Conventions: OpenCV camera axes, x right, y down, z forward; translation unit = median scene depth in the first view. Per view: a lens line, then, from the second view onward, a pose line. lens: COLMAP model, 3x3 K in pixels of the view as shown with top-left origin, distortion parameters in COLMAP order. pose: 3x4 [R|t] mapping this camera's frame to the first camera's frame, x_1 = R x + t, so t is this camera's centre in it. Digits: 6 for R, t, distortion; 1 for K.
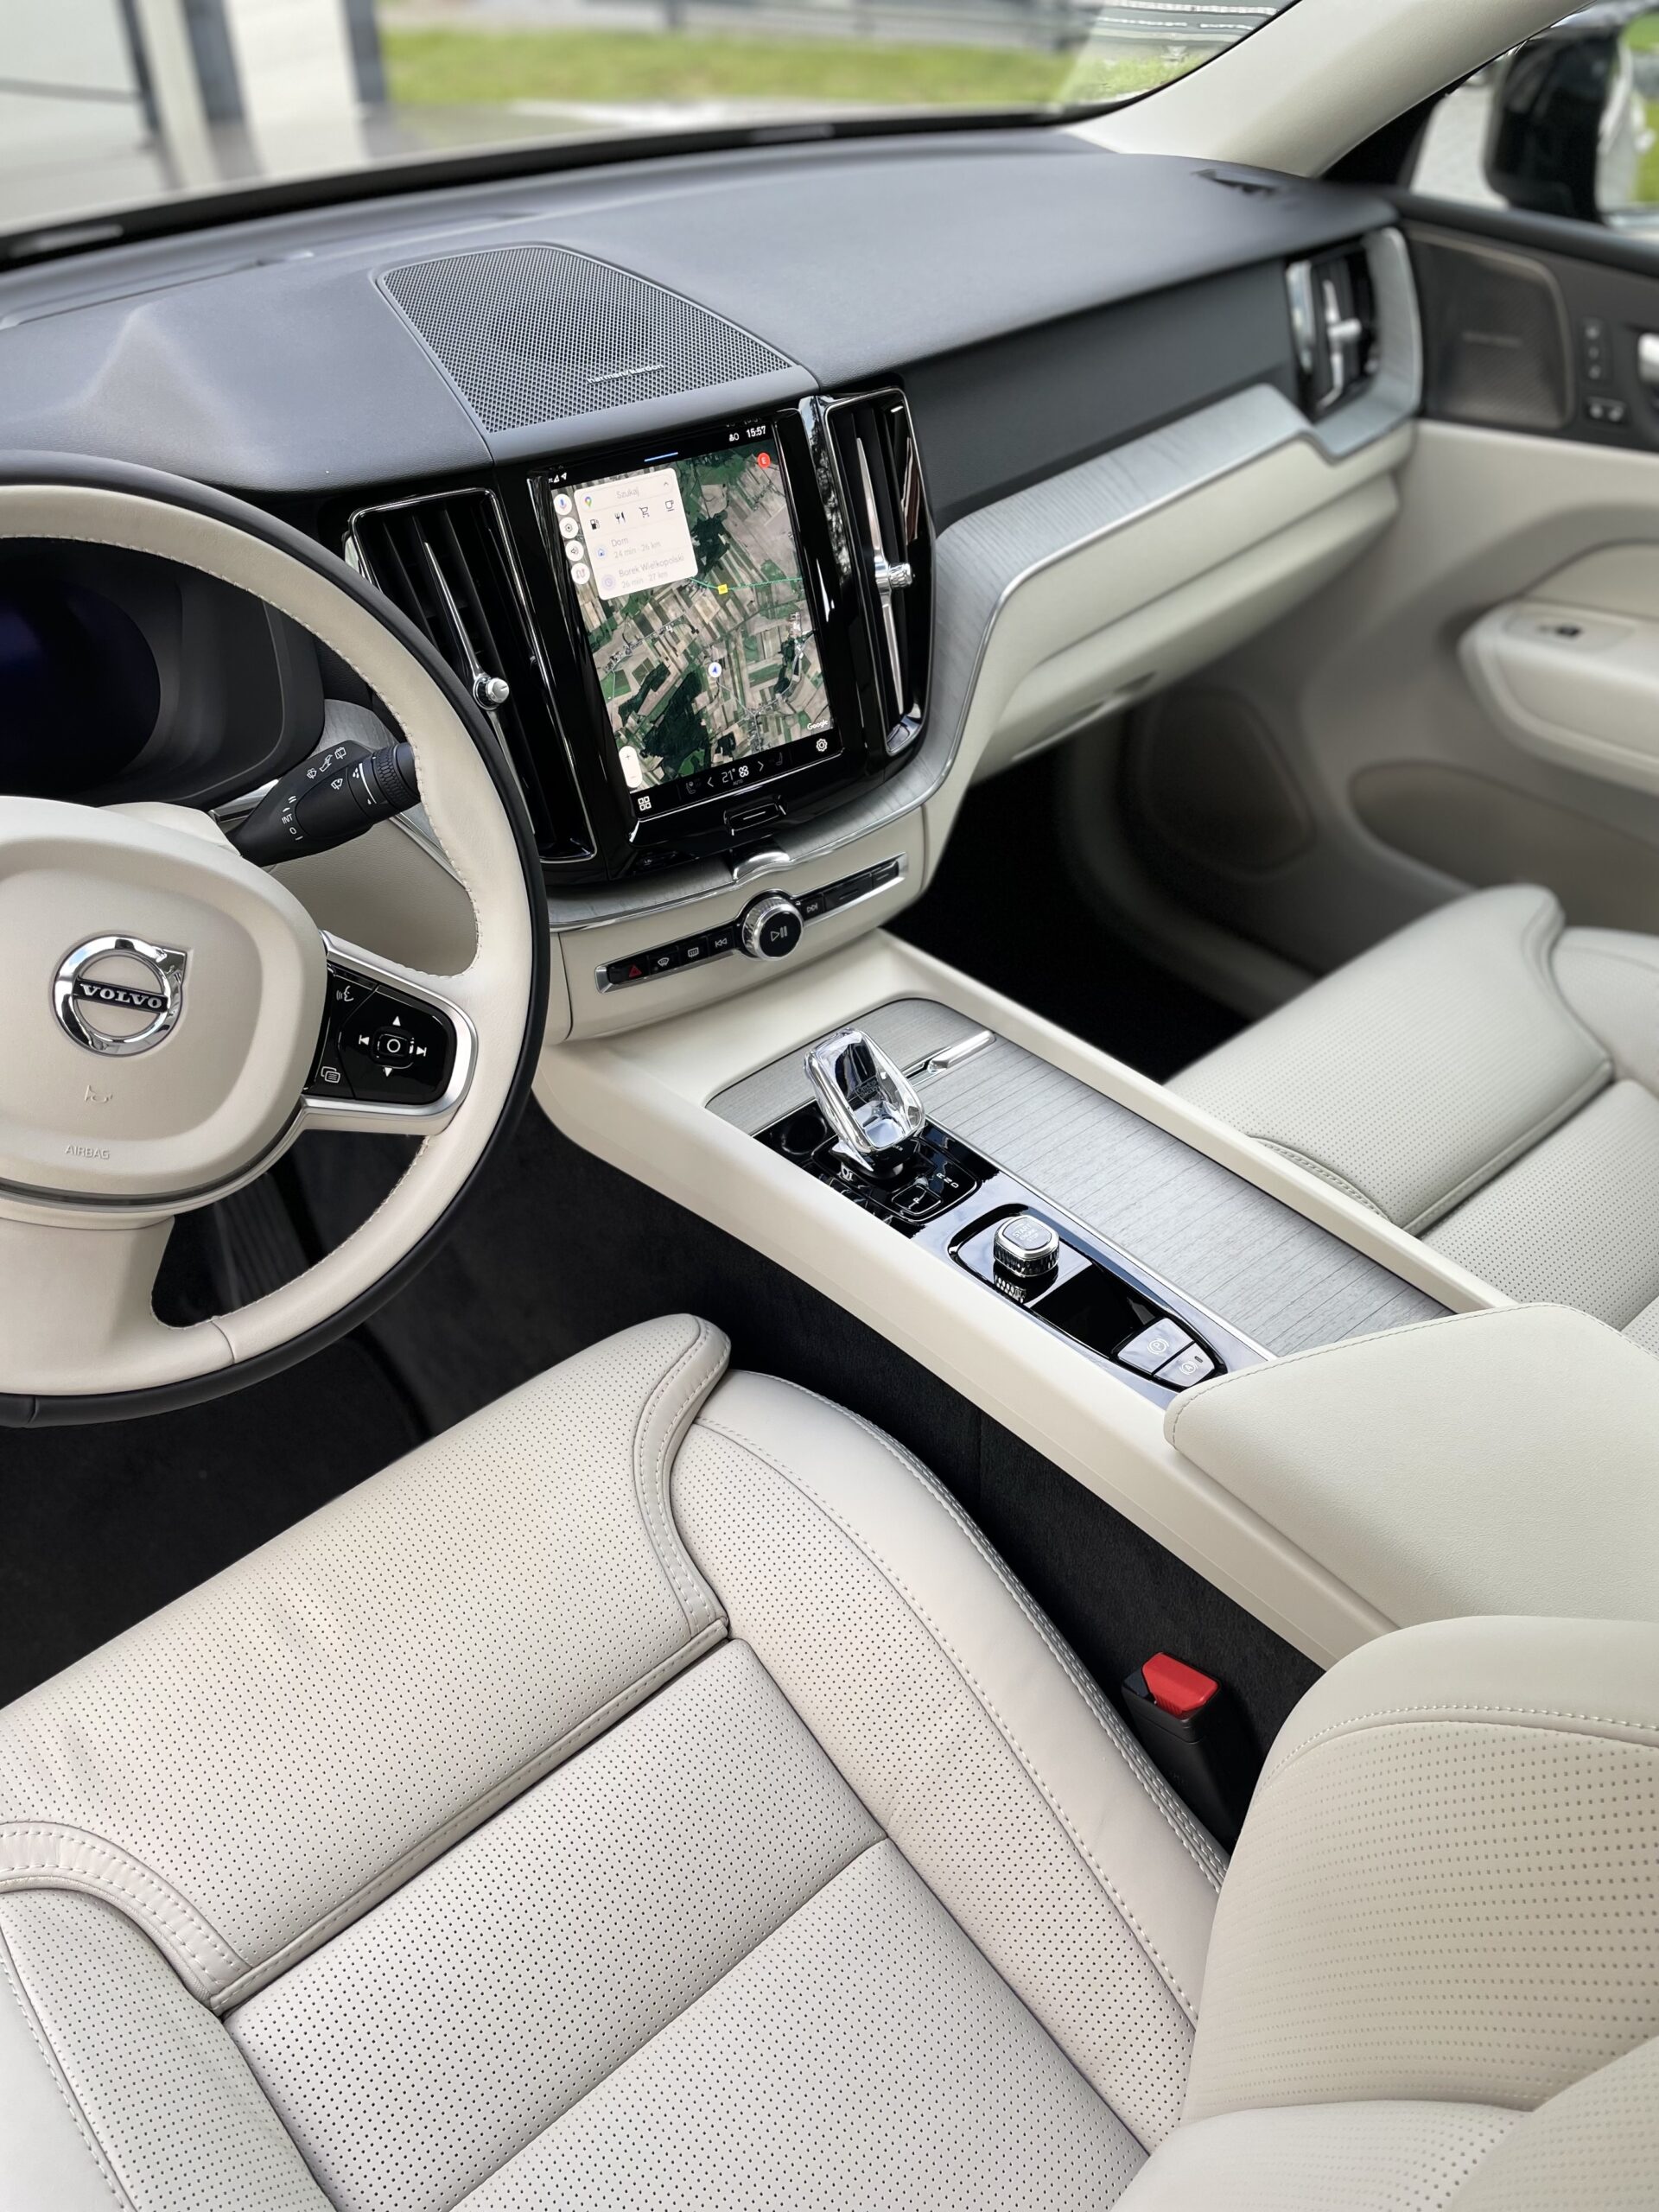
lens RADIAL K [[1693.6, 0, 833.4], [0, 1693.6, 1095.9], [0, 0, 1]] dist [0.039055, -0.010831]
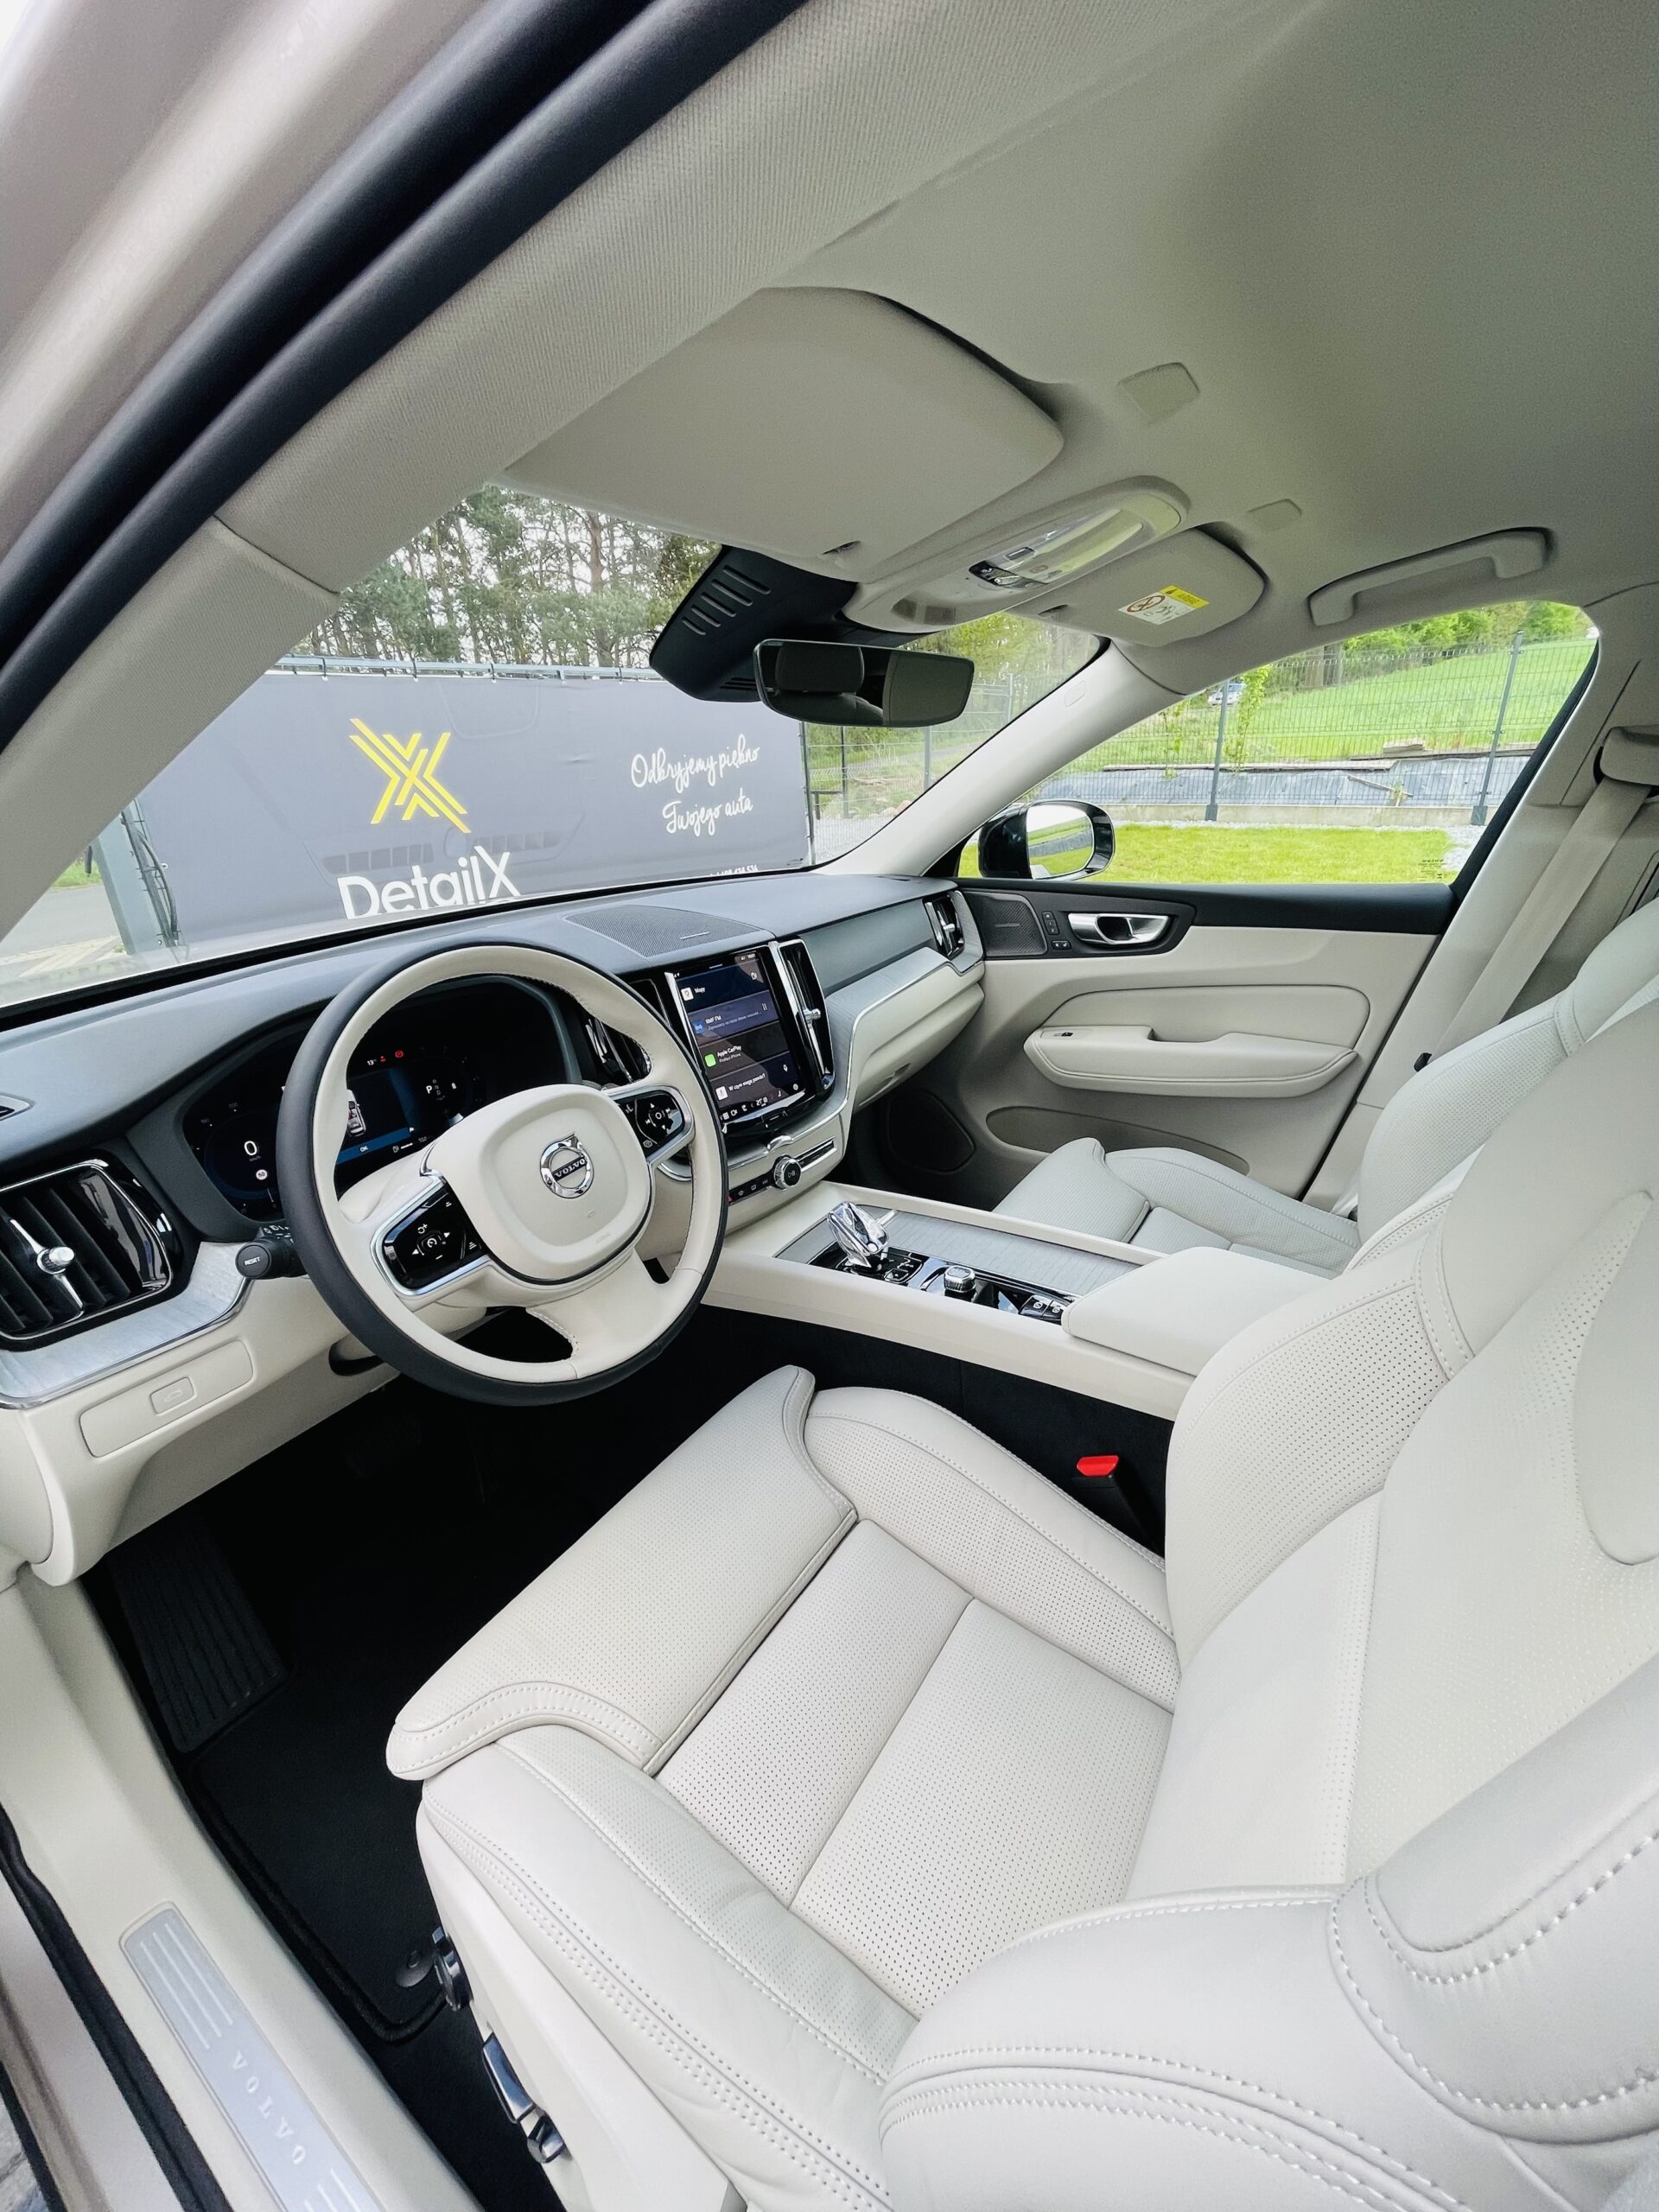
lens RADIAL K [[900.2, 0, 829.7], [0, 900.2, 1097.1], [0, 0, 1]] dist [0.001042, 0.000015]
pose [[0.964173, -0.124528, 0.234229, -0.231017], [0.197778, 0.925893, -0.321878, 0.178049], [-0.176788, 0.356671, 0.917350, -0.044446]]
